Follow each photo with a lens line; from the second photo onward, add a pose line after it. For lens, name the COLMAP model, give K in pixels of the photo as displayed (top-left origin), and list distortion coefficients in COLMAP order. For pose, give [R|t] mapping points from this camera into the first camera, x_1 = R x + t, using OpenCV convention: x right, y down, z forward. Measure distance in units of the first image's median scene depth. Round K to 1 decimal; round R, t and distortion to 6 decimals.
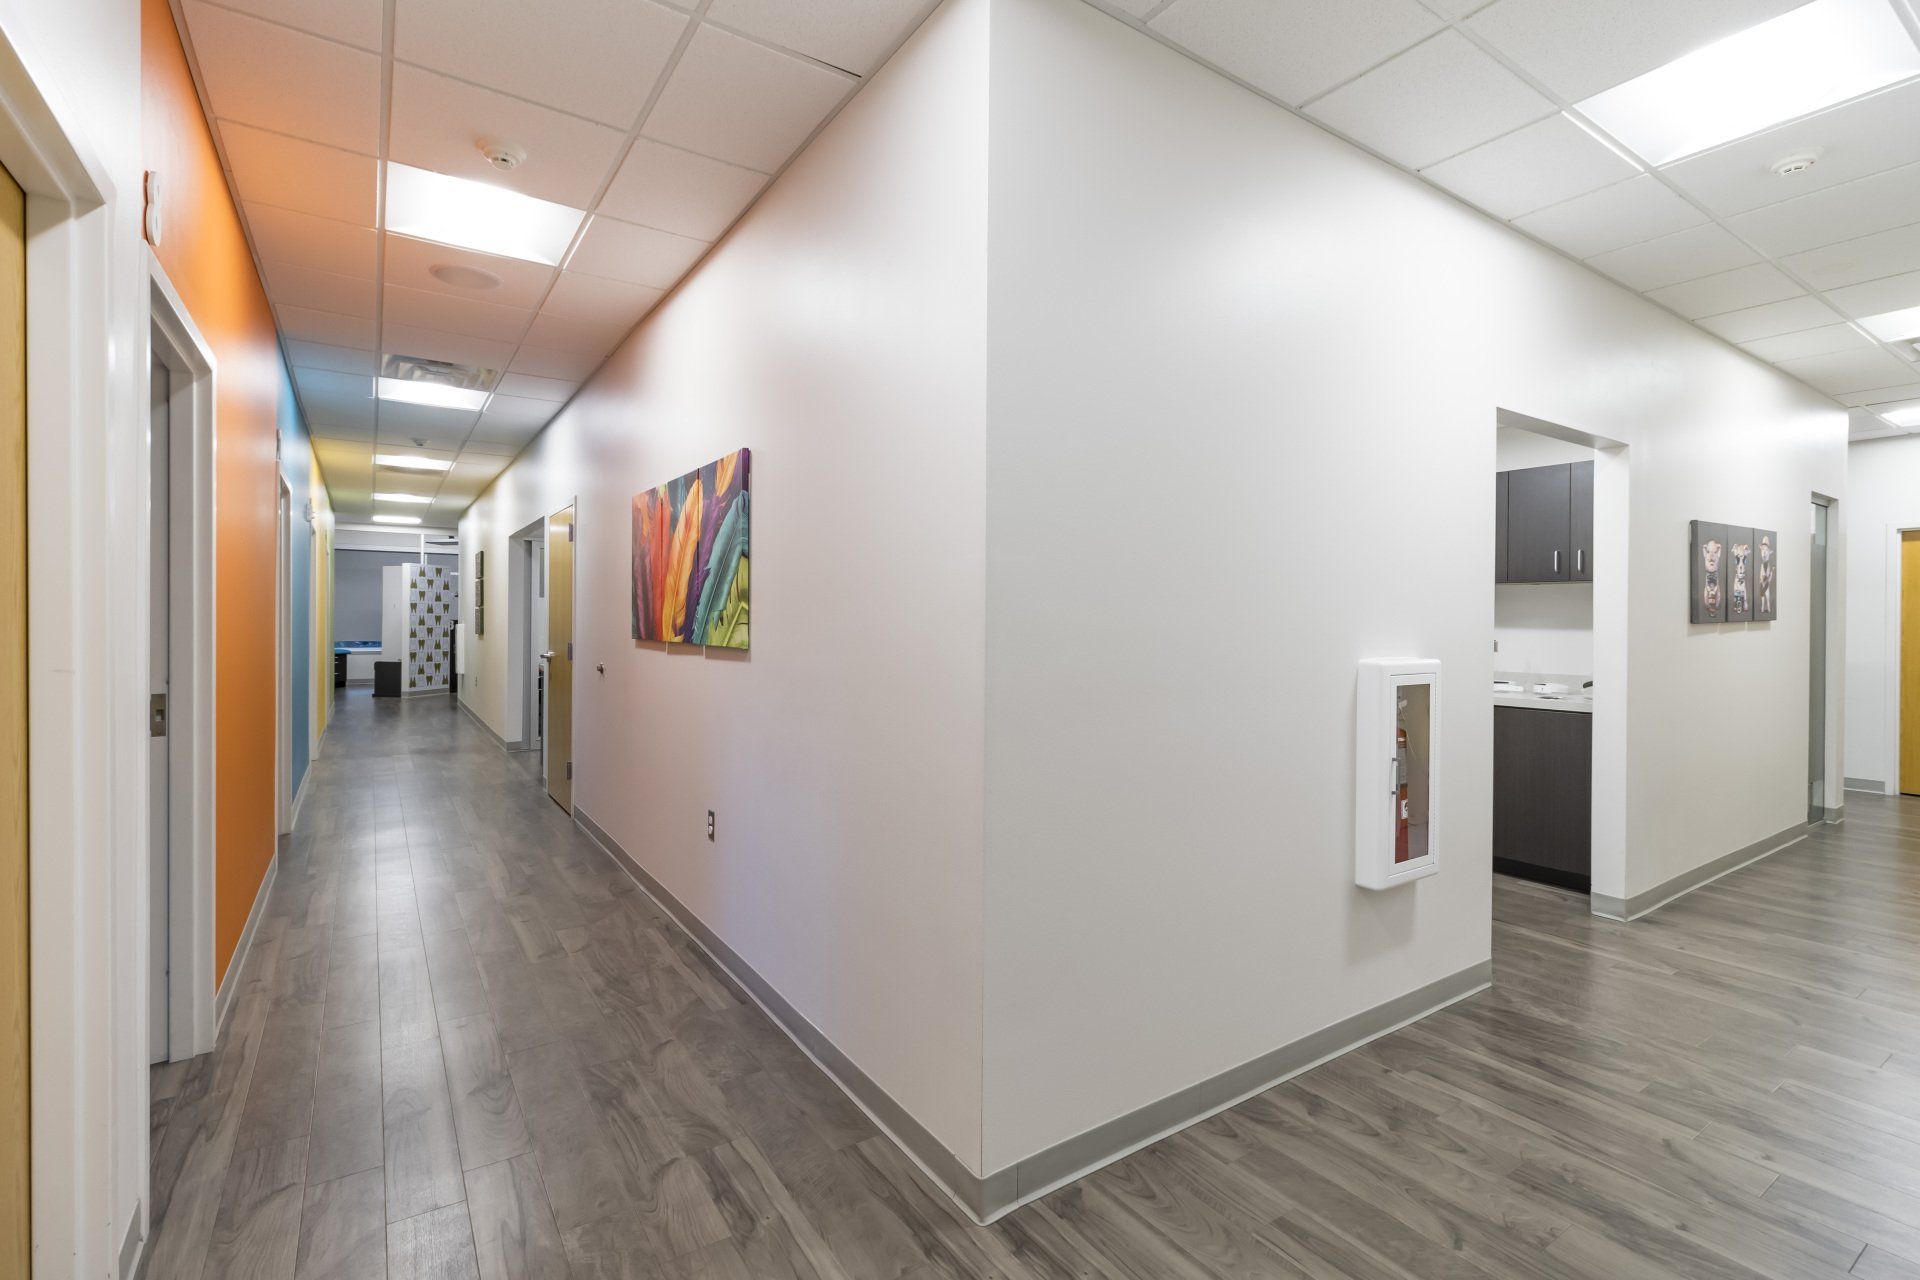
lens RADIAL K [[876.0, 0, 960.3], [0, 876.0, 619.2], [0, 0, 1]] dist [0.000014, -0.000020]
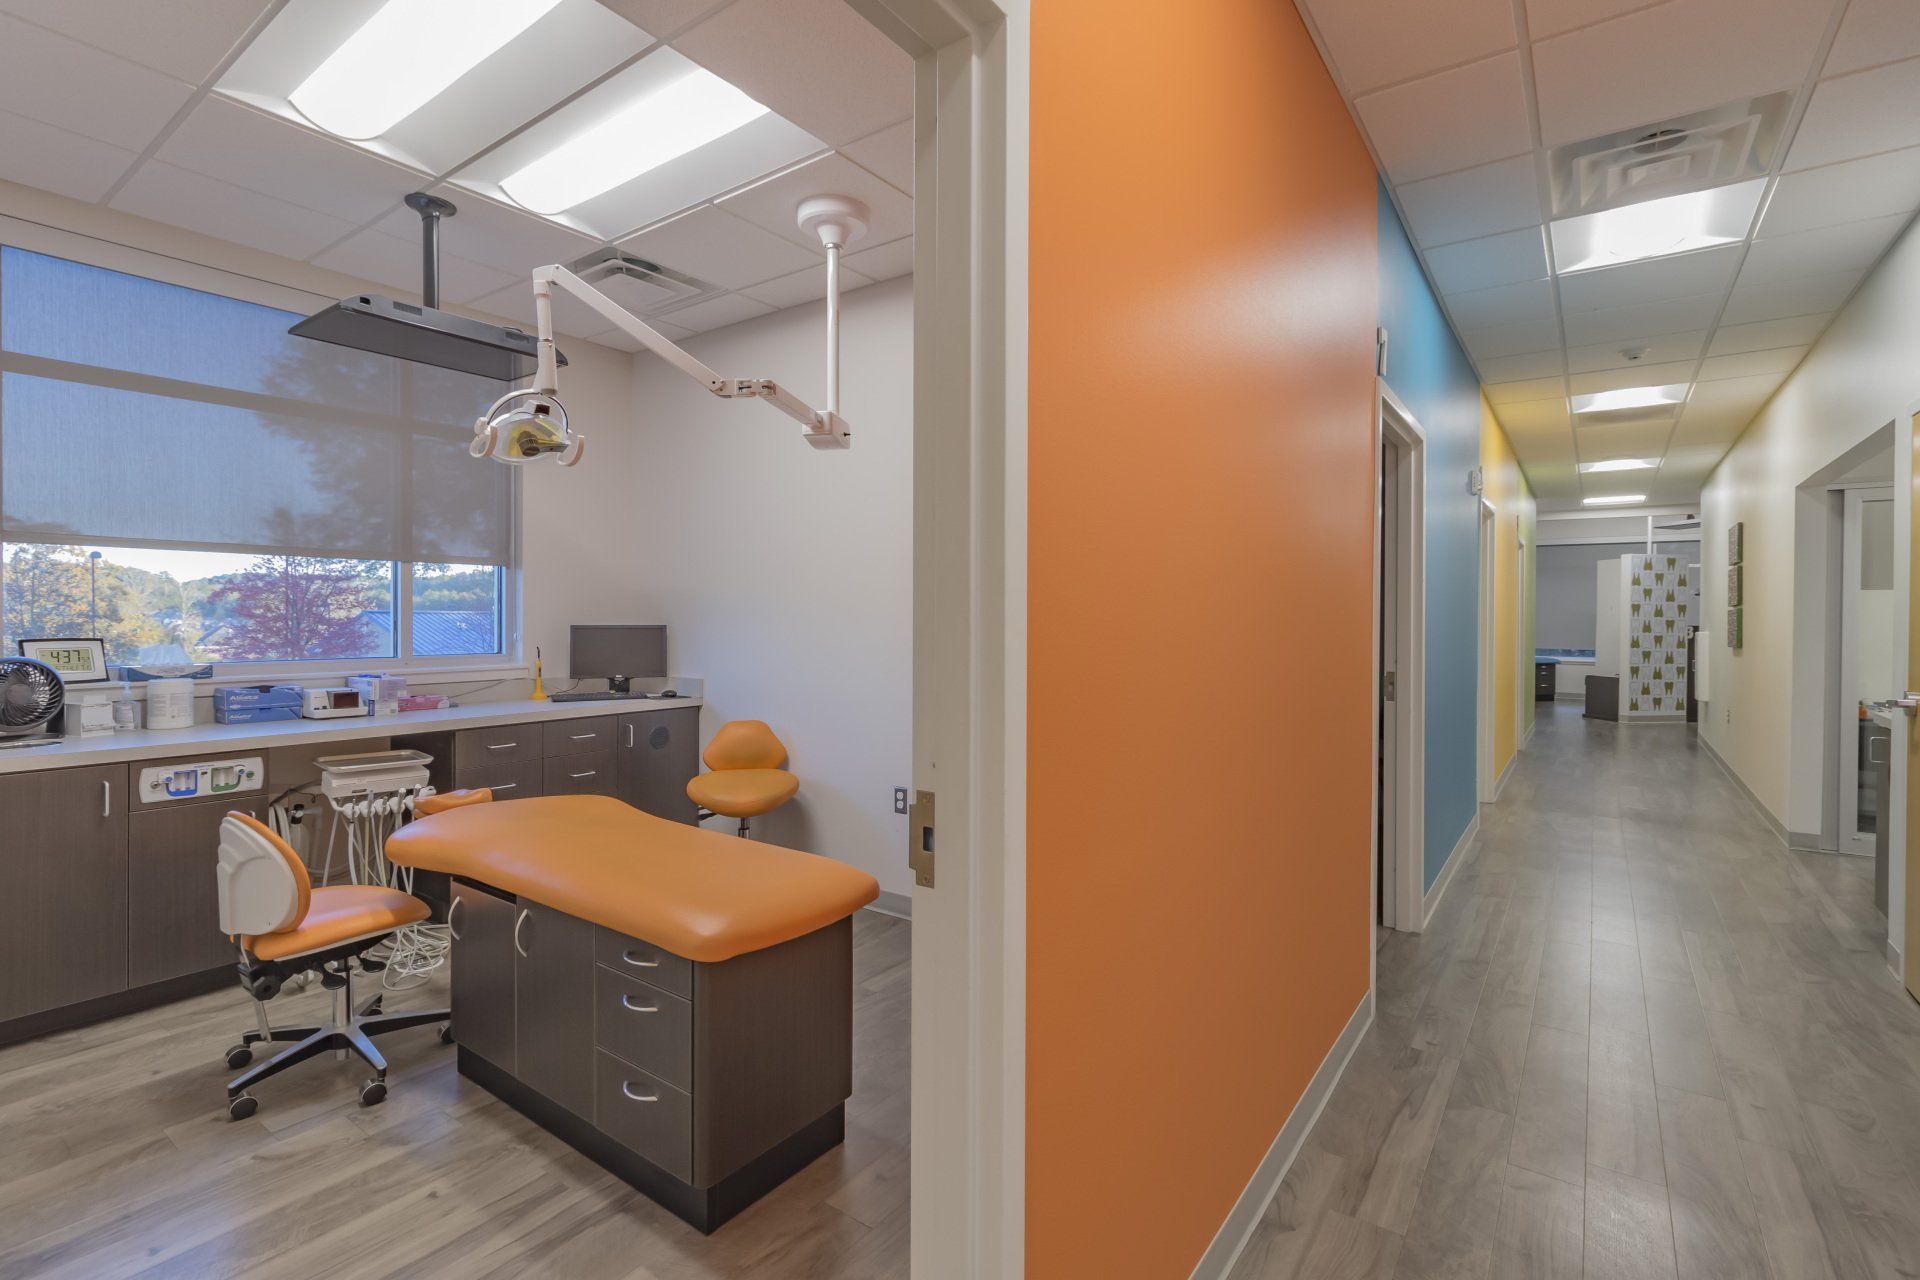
lens RADIAL K [[876.0, 0, 960.3], [0, 876.0, 619.2], [0, 0, 1]] dist [0.000014, -0.000020]
pose [[0.341328, 0.001789, -0.939942, -0.089607], [-0.006574, 0.999978, -0.000485, -0.000341], [0.939921, 0.006345, 0.341333, 0.158100]]
